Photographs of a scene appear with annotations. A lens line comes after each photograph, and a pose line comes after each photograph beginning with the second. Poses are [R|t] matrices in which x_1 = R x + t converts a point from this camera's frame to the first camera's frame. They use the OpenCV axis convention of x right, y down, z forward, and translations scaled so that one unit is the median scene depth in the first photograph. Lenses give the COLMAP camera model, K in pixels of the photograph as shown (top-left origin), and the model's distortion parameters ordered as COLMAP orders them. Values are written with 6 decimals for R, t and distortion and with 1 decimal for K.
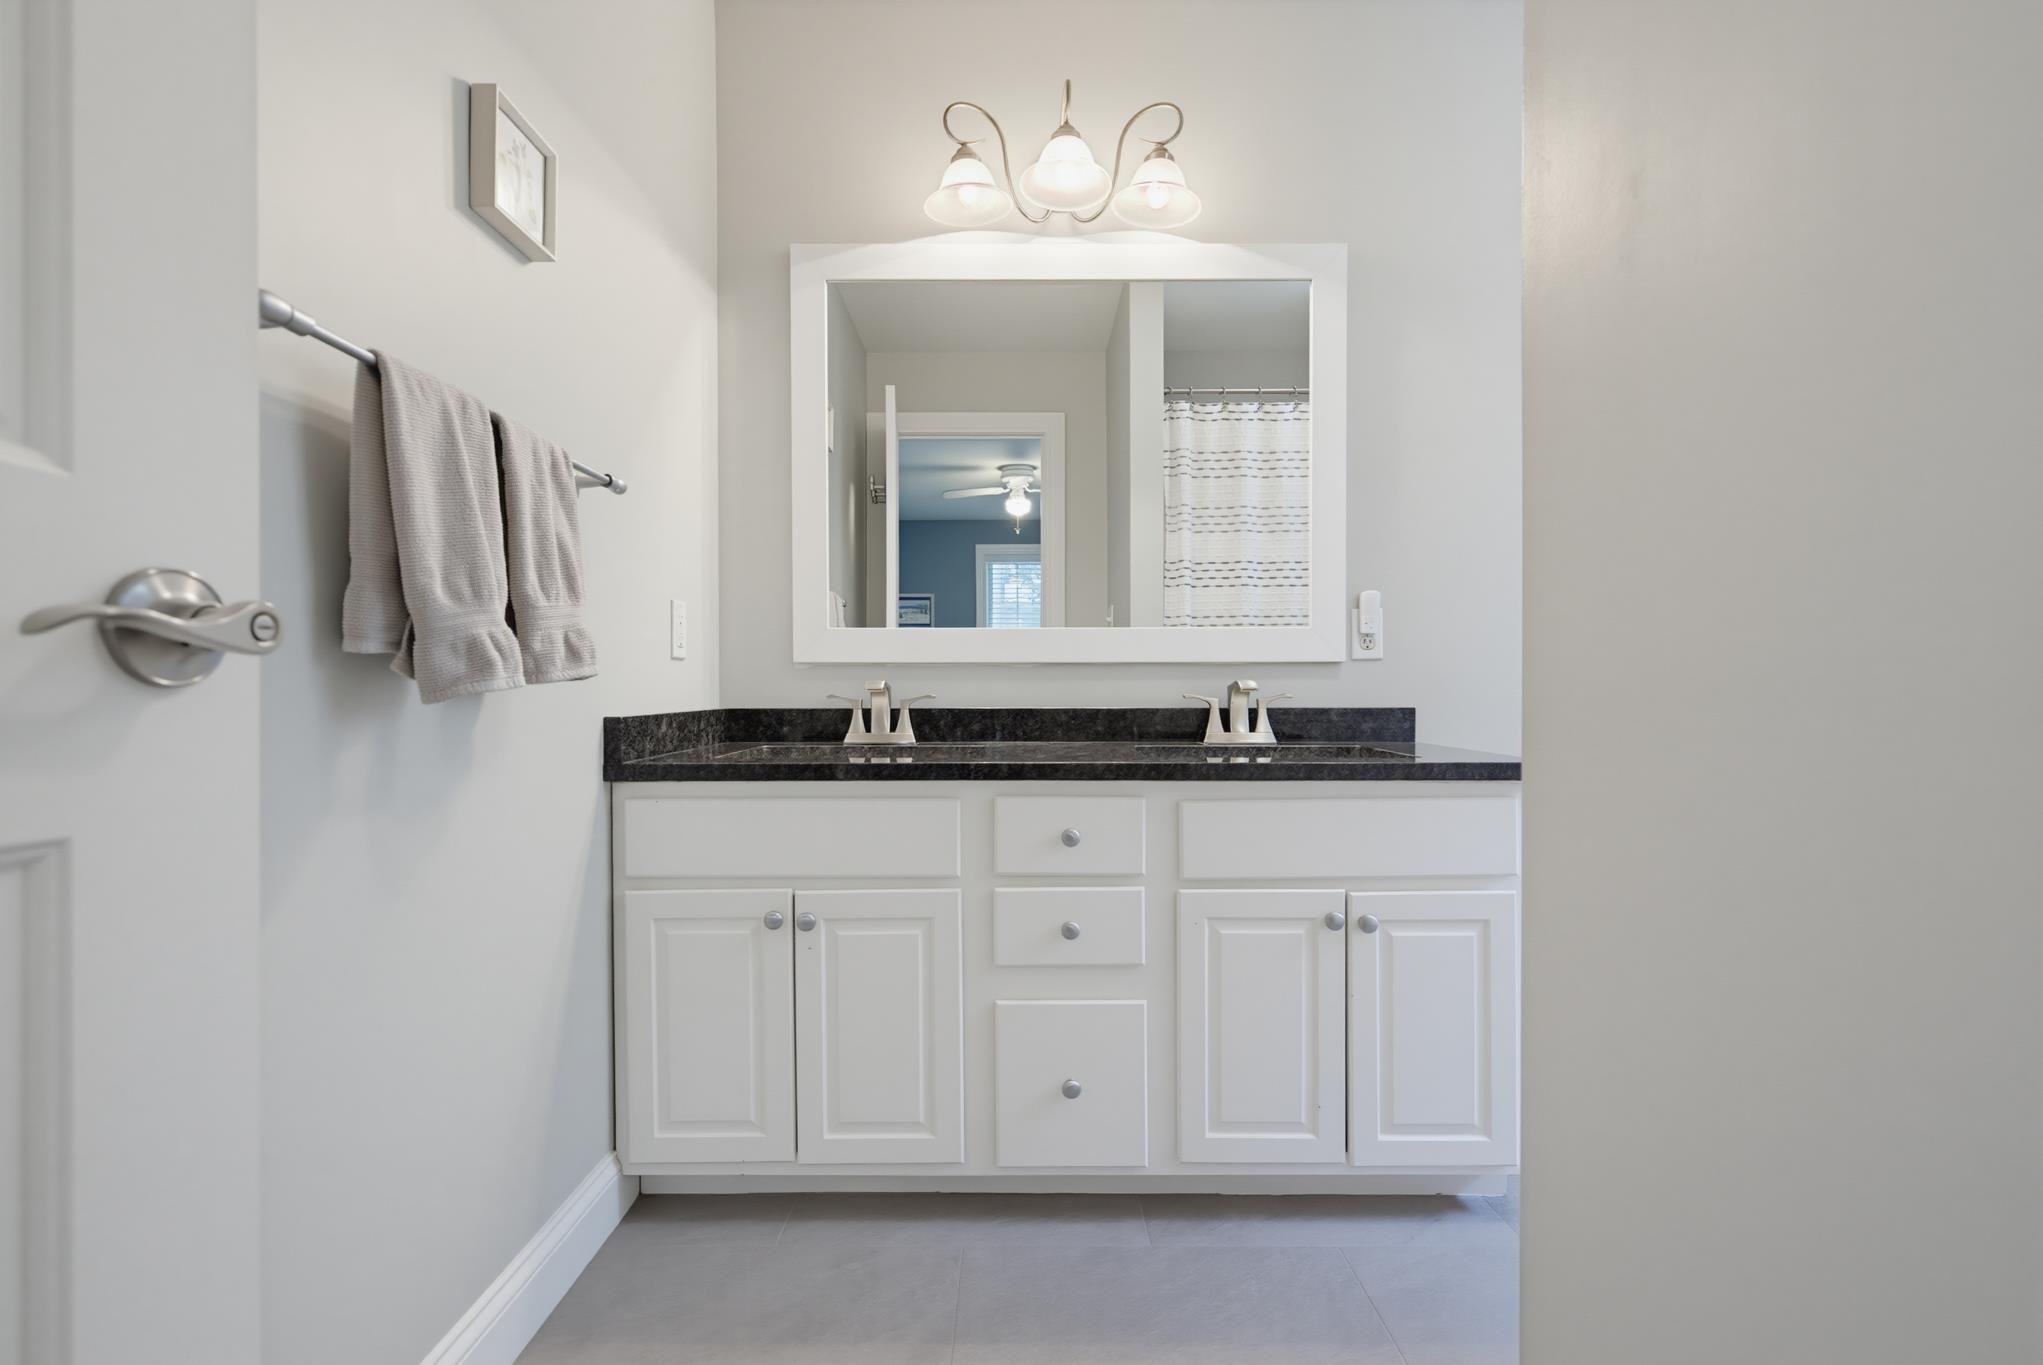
lens RADIAL K [[917.7, 0, 1021.5], [0, 917.7, 682.5], [0, 0, 1]] dist [0.001776, 0.000273]
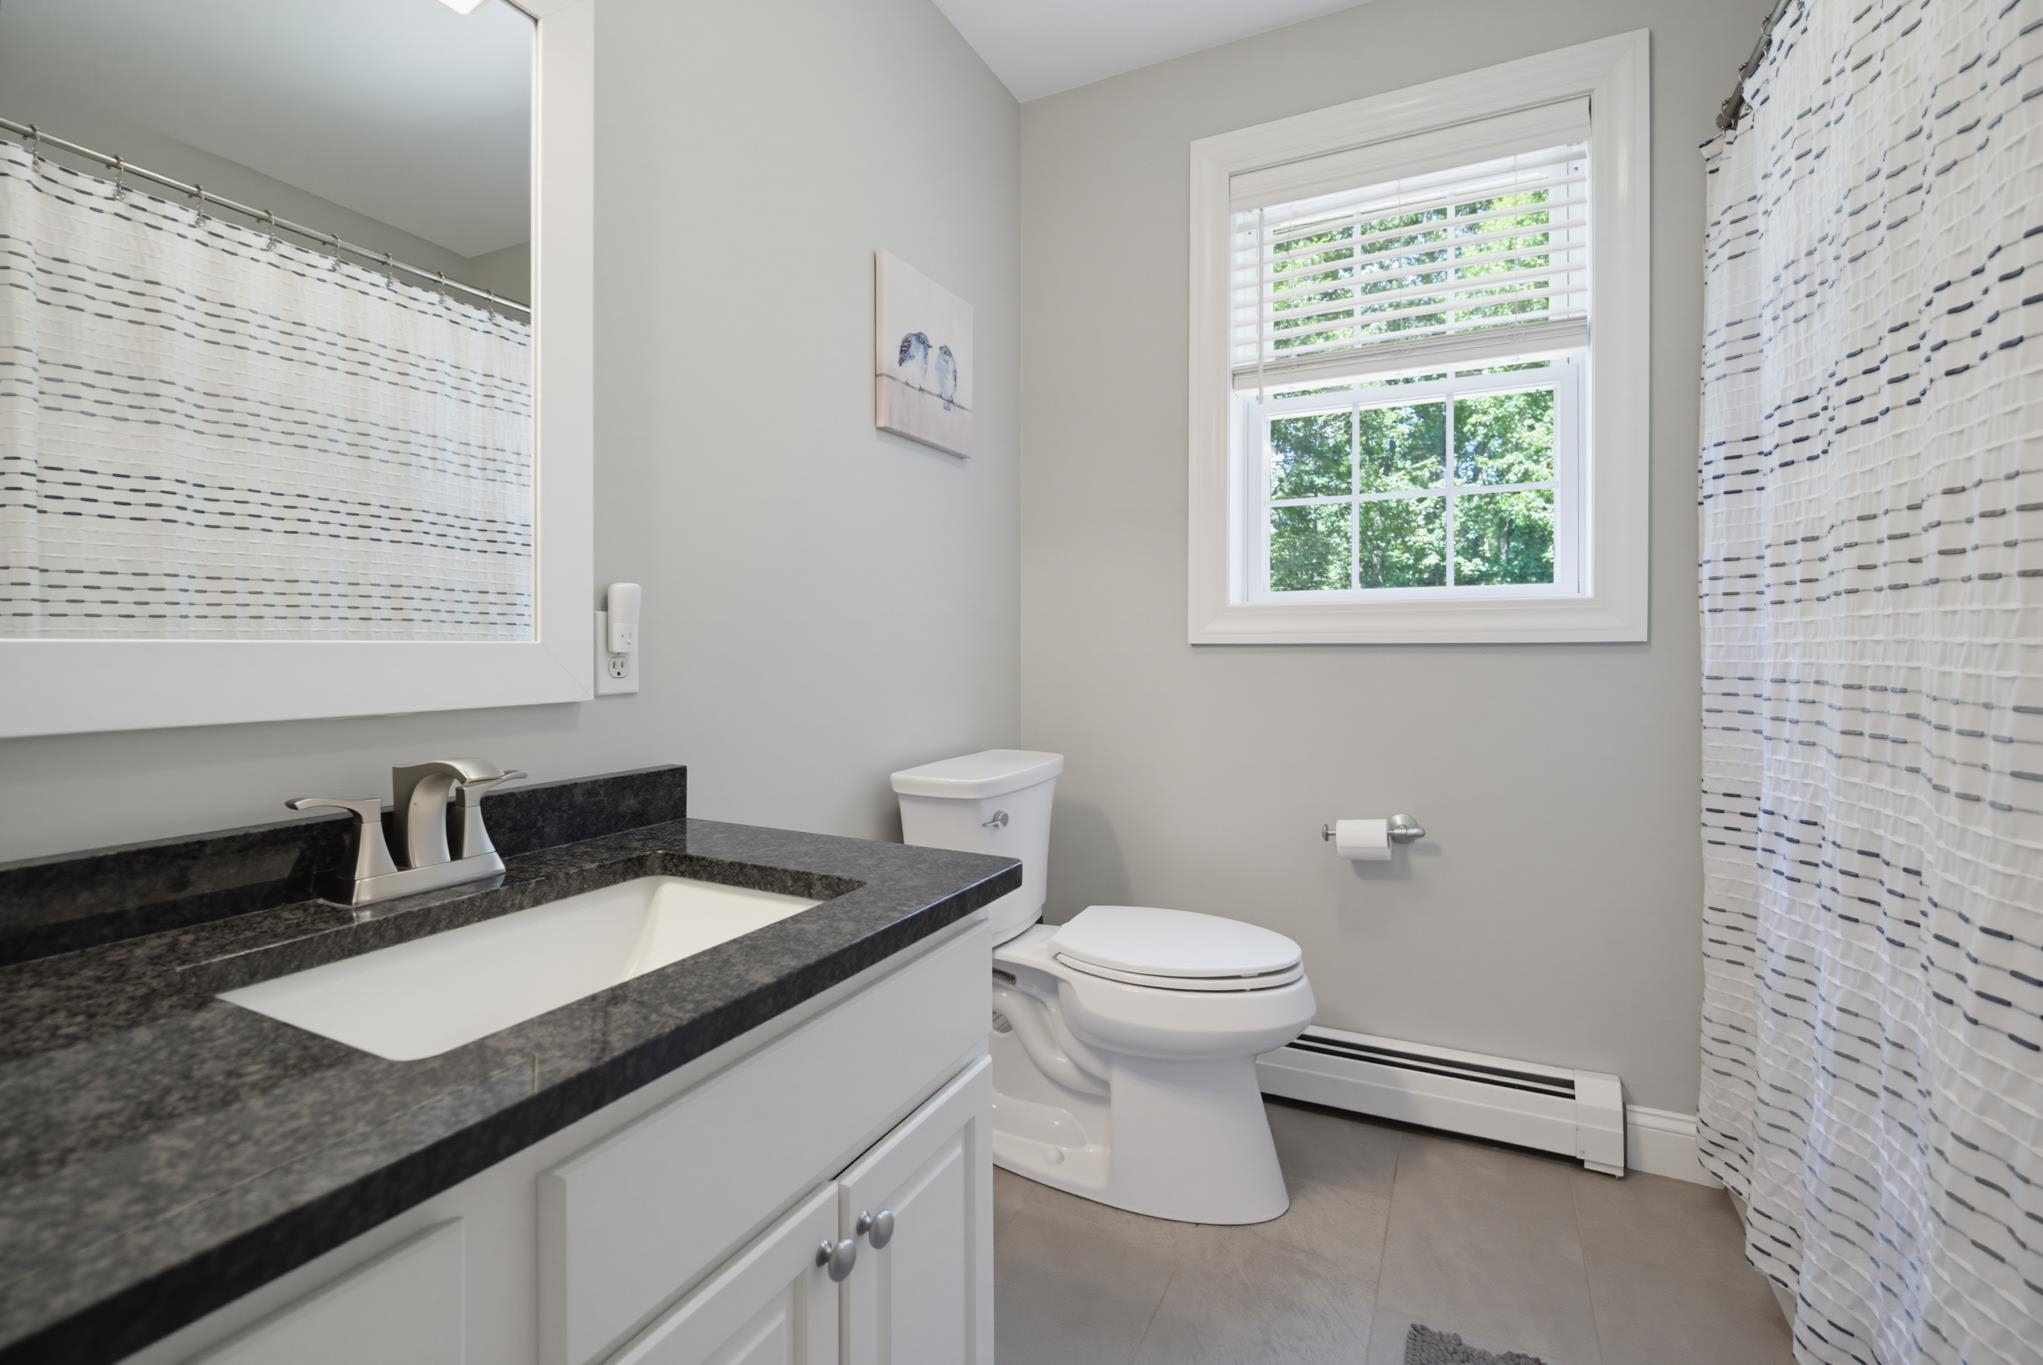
lens RADIAL K [[938.5, 0, 1010.6], [0, 938.5, 636.0], [0, 0, 1]] dist [0.004448, 0.000976]
pose [[0.458381, 0.015886, 0.888614, -0.061628], [-0.010480, 0.999867, -0.012469, -0.058888], [-0.888694, -0.003597, 0.458487, 0.478360]]
